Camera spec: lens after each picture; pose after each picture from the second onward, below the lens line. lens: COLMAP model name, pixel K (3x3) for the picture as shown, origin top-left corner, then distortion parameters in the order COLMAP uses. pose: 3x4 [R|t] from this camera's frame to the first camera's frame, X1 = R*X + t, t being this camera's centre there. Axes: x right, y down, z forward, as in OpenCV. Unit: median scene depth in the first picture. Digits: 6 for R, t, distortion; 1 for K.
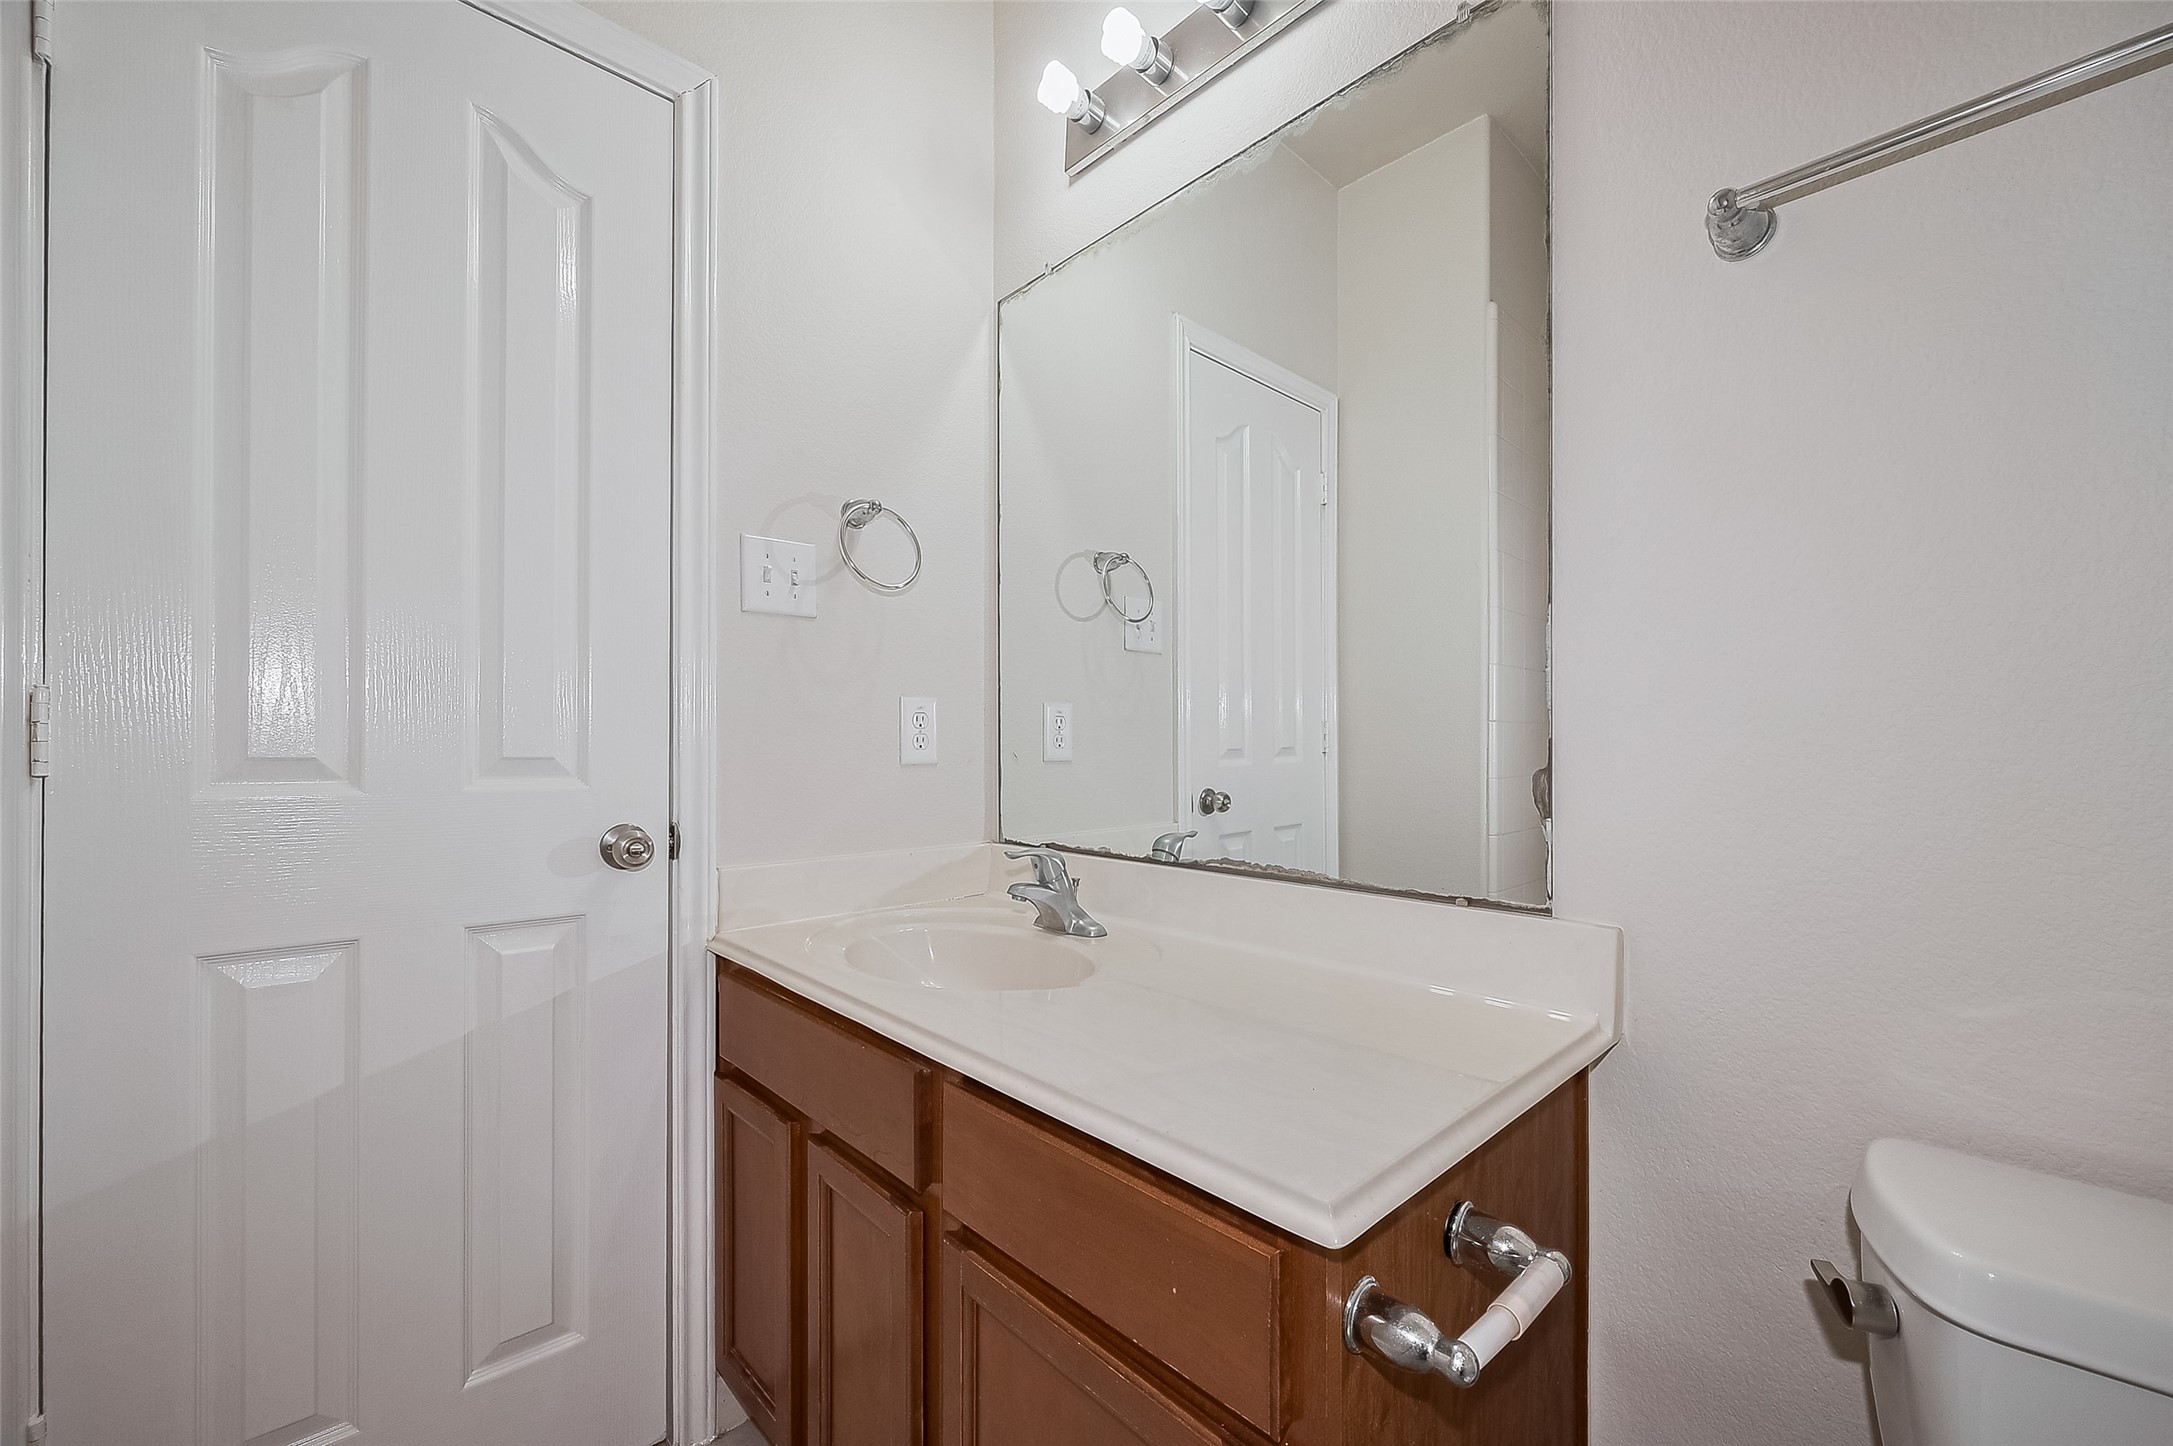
lens RADIAL K [[883.7, 0, 1051.5], [0, 883.7, 759.3], [0, 0, 1]] dist [0.002353, -0.000274]
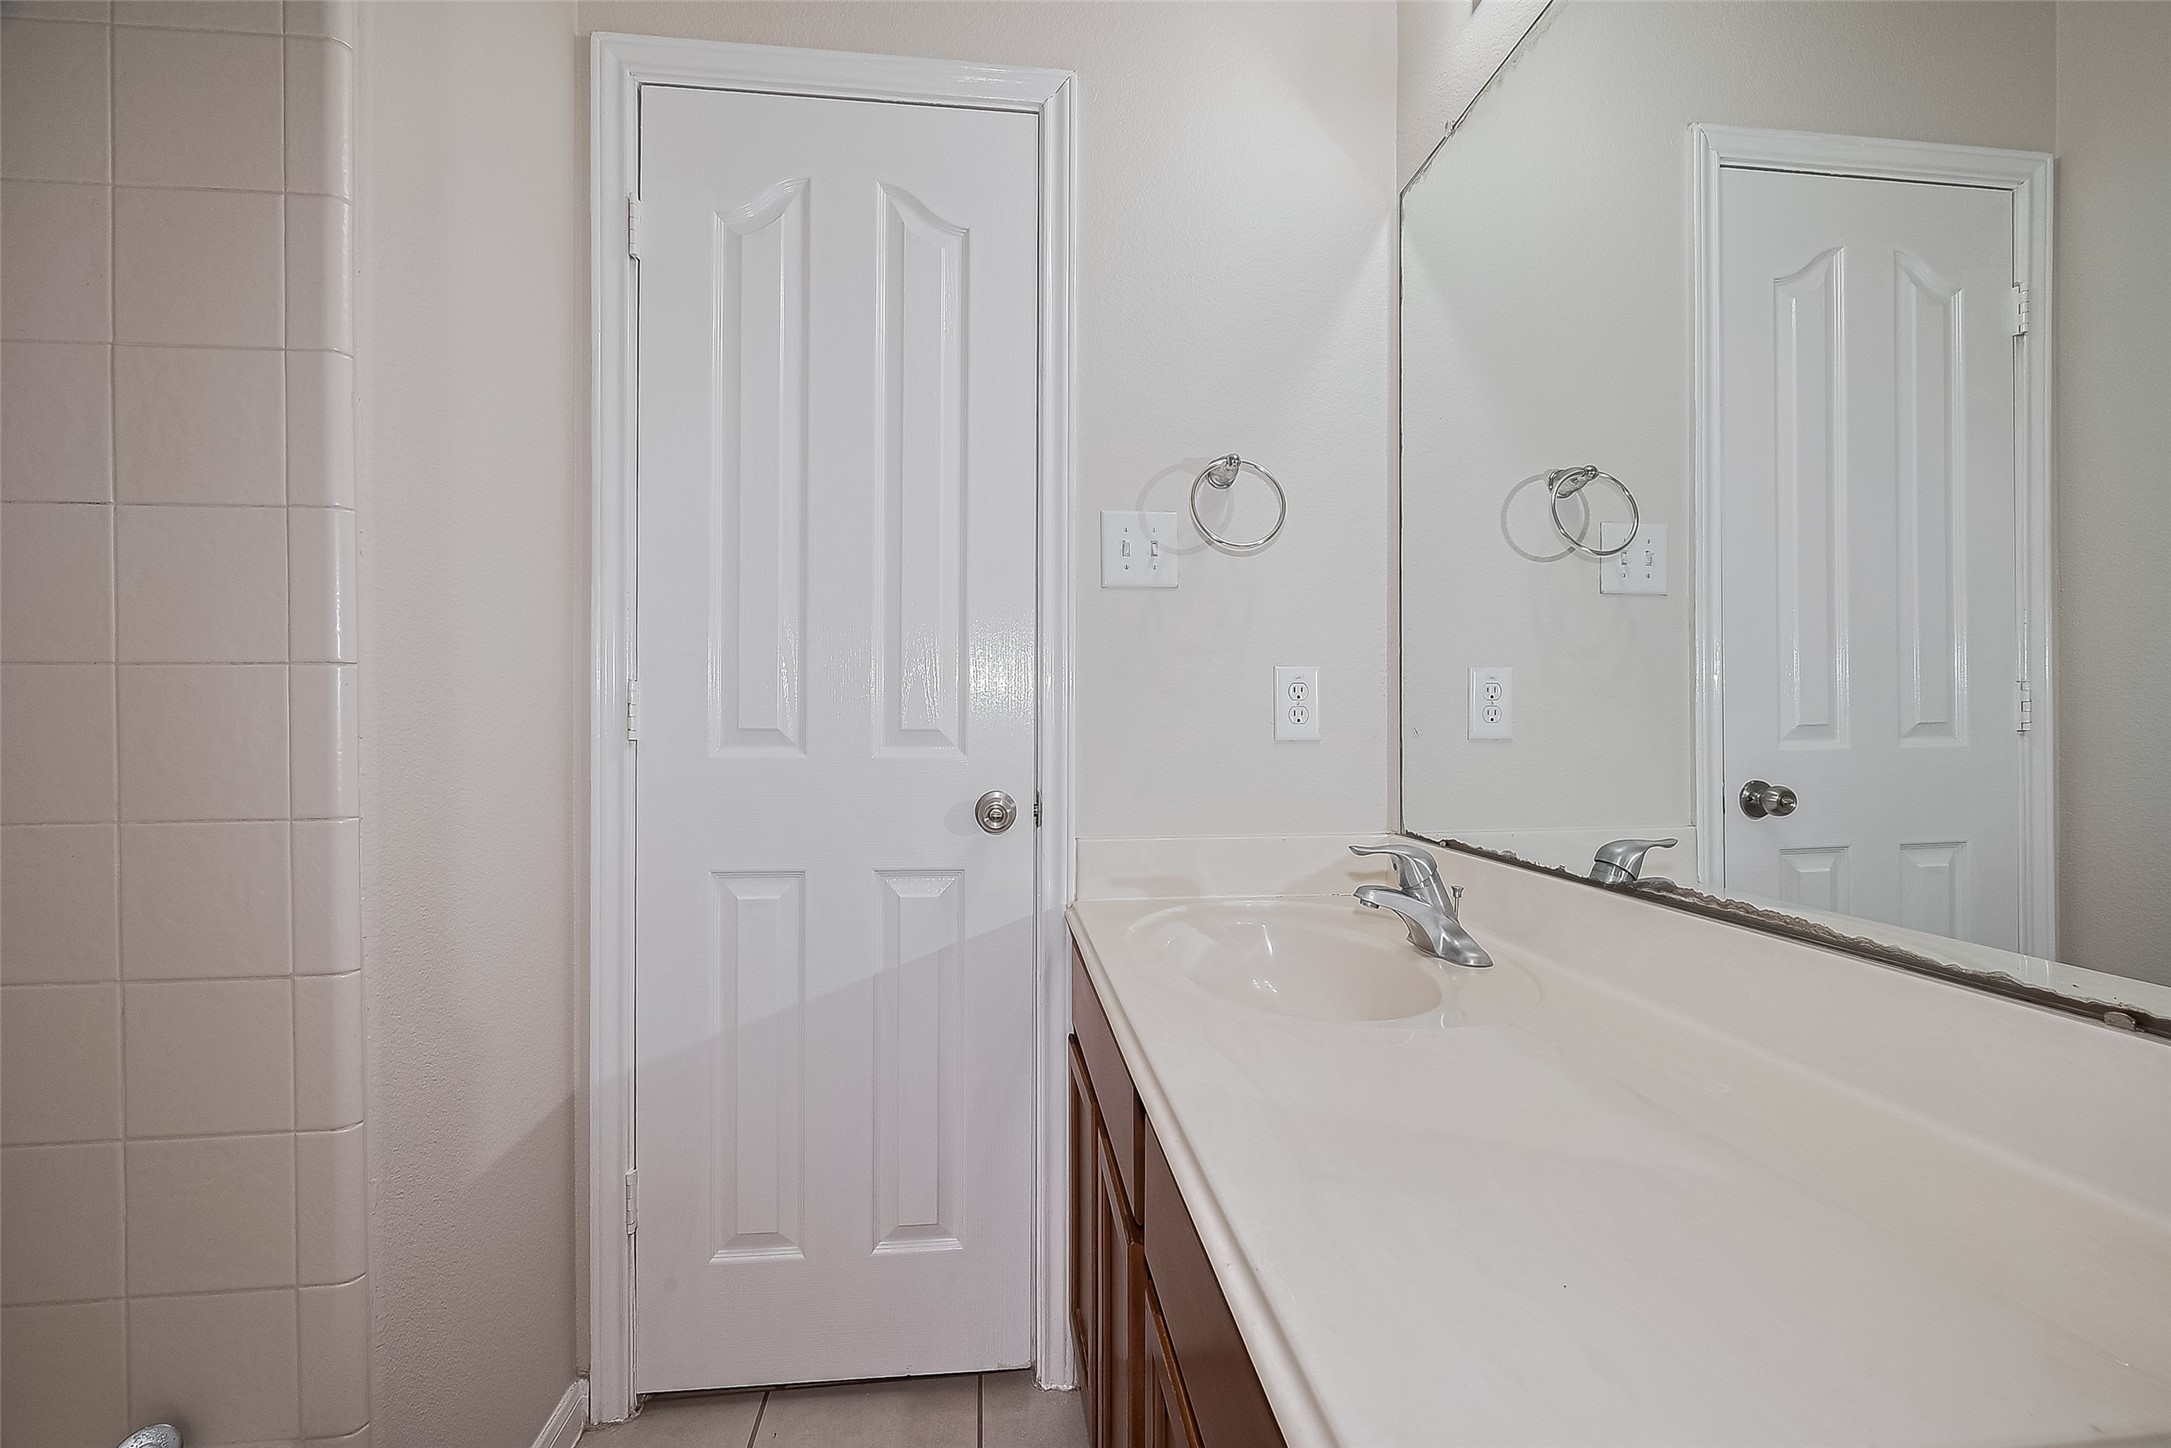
lens RADIAL K [[862.3, 0, 1084.5], [0, 862.3, 731.7], [0, 0, 1]] dist [0.001183, -0.000388]
pose [[0.807212, 0.007575, -0.590212, 0.206407], [-0.009400, 0.999956, -0.000023, -0.001177], [0.590186, 0.005567, 0.807248, 0.176735]]
